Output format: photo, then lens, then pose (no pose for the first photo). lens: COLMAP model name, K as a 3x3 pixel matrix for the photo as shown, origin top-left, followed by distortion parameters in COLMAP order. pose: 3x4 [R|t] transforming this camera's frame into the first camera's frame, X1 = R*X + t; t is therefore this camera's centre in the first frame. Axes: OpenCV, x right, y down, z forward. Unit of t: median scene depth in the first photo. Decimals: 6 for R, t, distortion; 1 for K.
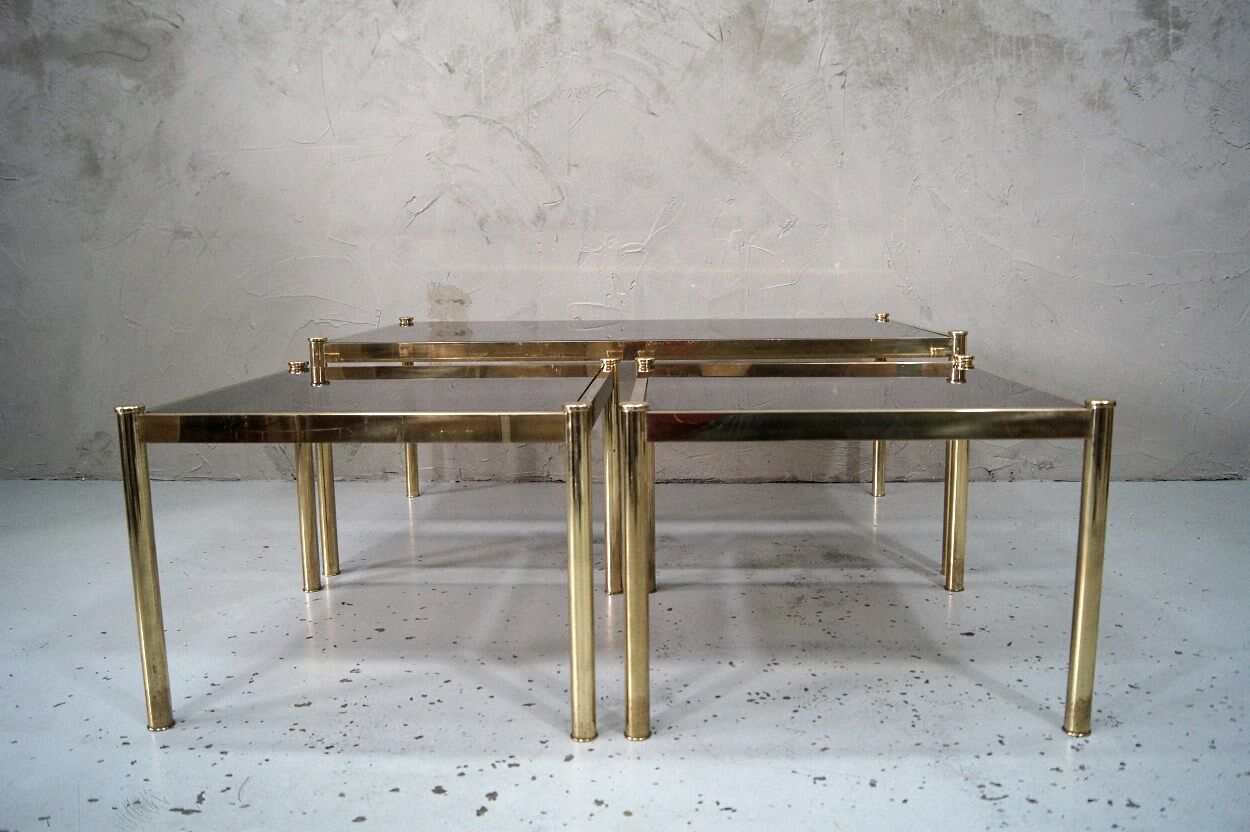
lens RADIAL K [[993.9, 0, 628.8], [0, 993.9, 417.4], [0, 0, 1]] dist [-0.080986, 0.015500]
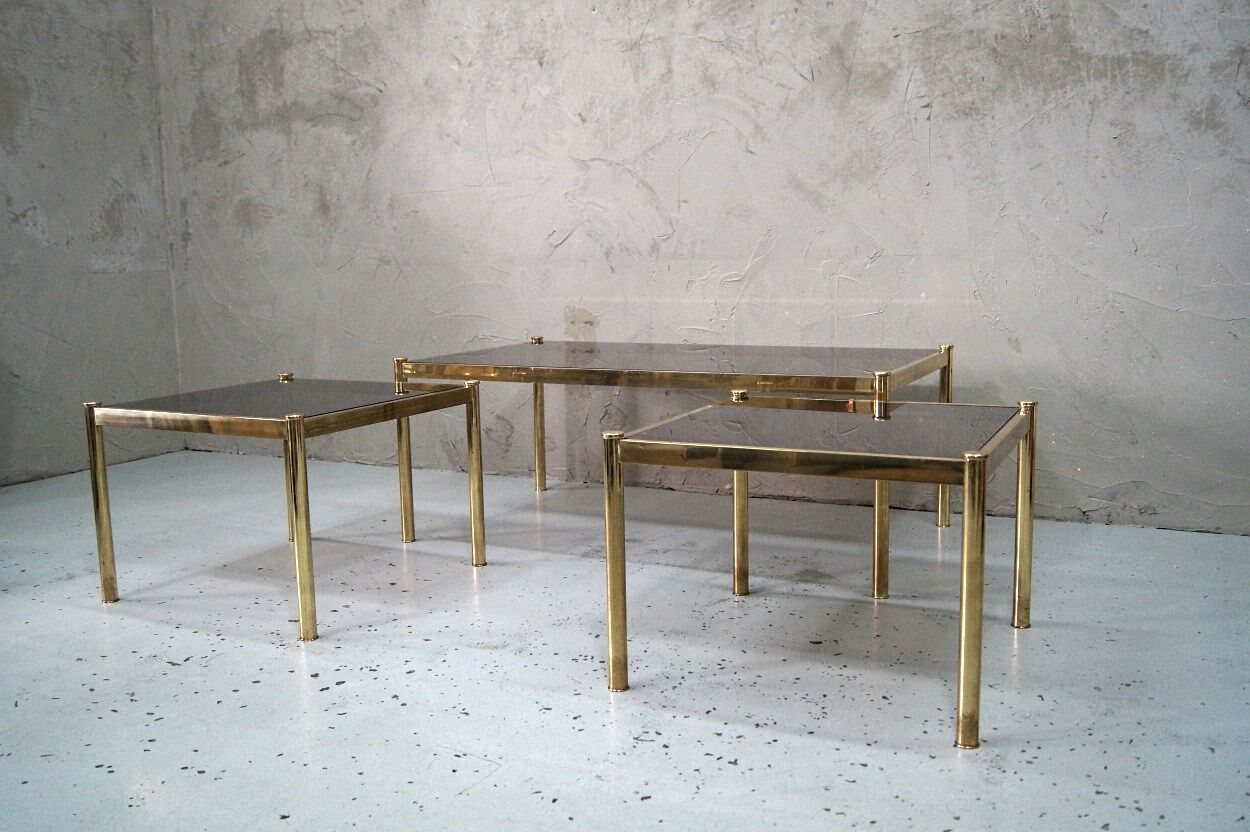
lens RADIAL K [[1138.2, 0, 626.8], [0, 1138.2, 412.7], [0, 0, 1]] dist [-0.063556, 0.003537]
pose [[0.918504, 0.049273, -0.392329, 0.398747], [-0.051603, 0.998657, 0.004612, -0.024093], [0.392030, 0.016009, 0.919813, -0.181555]]
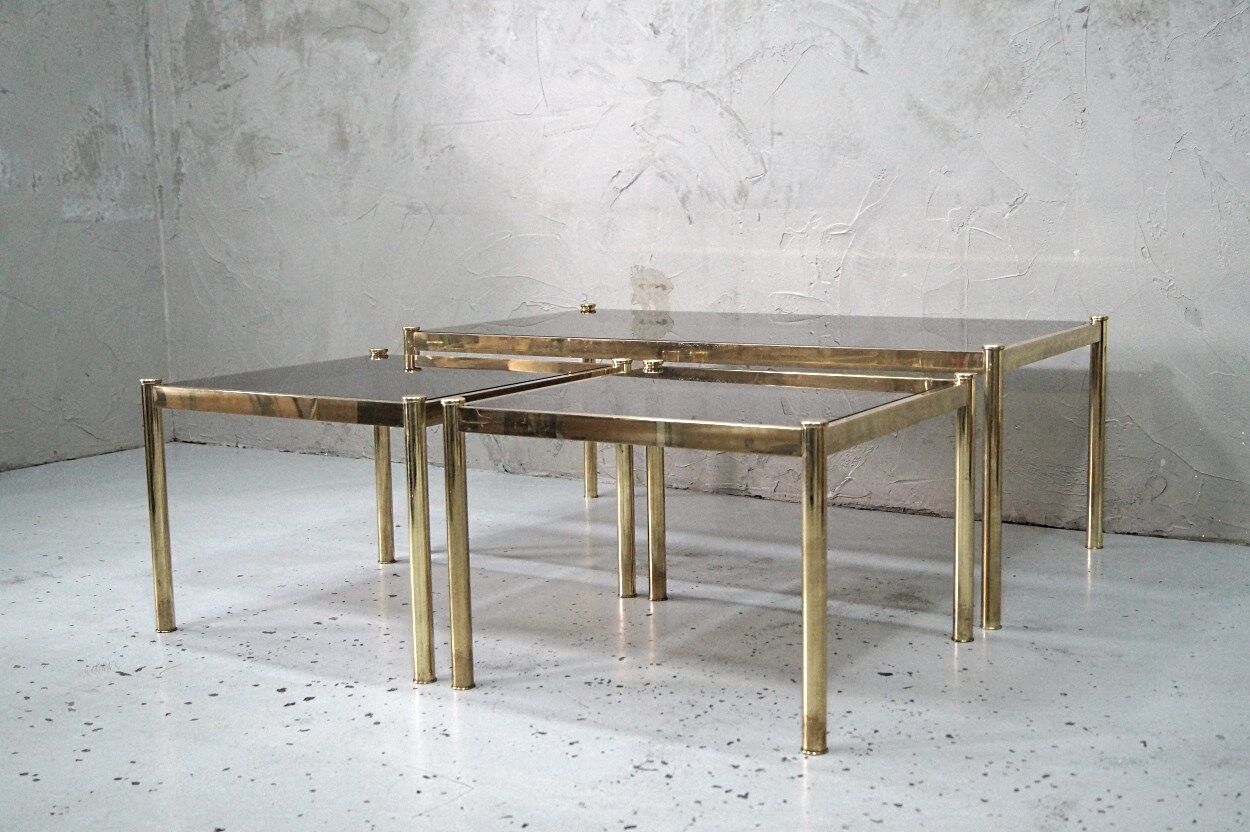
lens RADIAL K [[1525.9, 0, 625.0], [0, 1525.9, 416.0], [0, 0, 1]] dist [-0.034521, -0.015837]
pose [[0.871282, 0.063127, -0.486706, 0.503030], [-0.067103, 0.997703, 0.009279, -0.011179], [0.486174, 0.024575, 0.873516, -0.232271]]
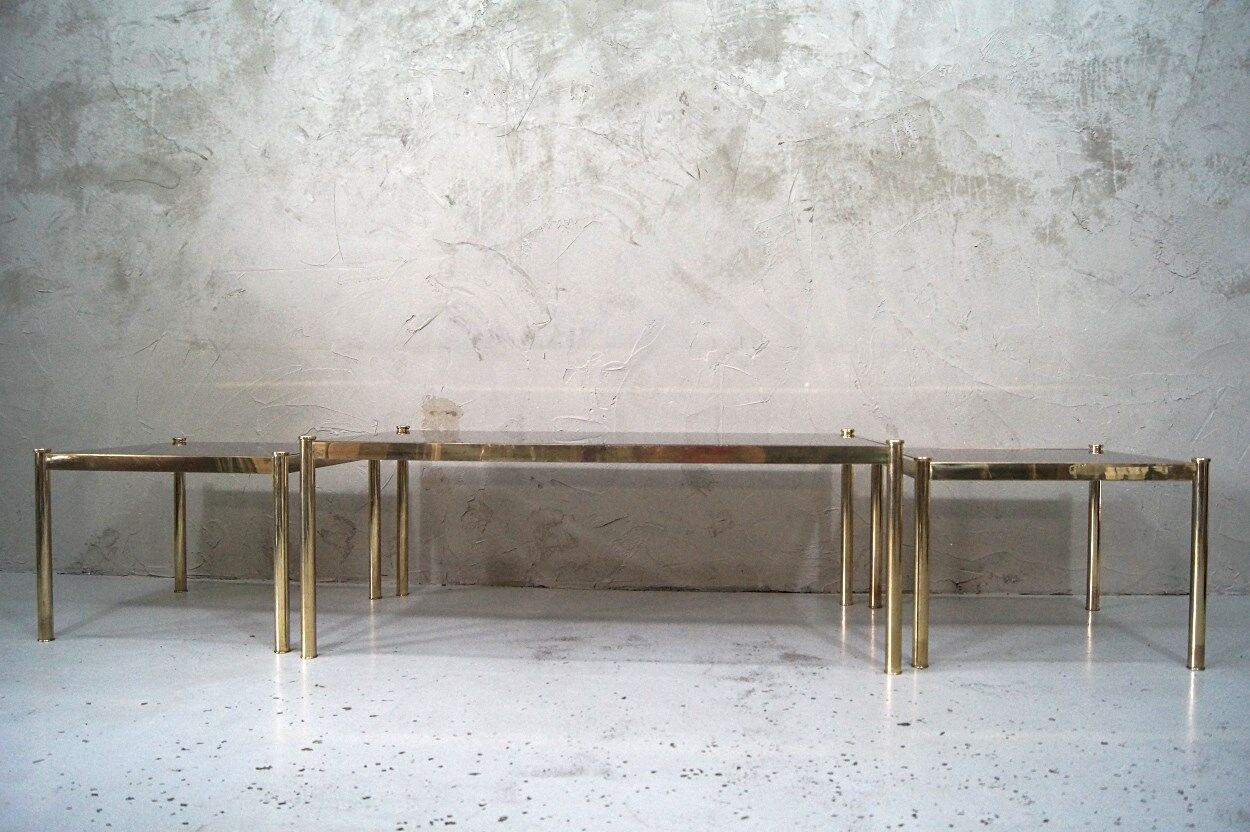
lens RADIAL K [[986.7, 0, 628.4], [0, 986.7, 415.4], [0, 0, 1]] dist [-0.081121, 0.015624]
pose [[0.999663, 0.016490, -0.020045, 0.041729], [-0.019033, 0.990780, -0.134135, 0.024497], [0.017648, 0.134472, 0.990760, -0.046122]]
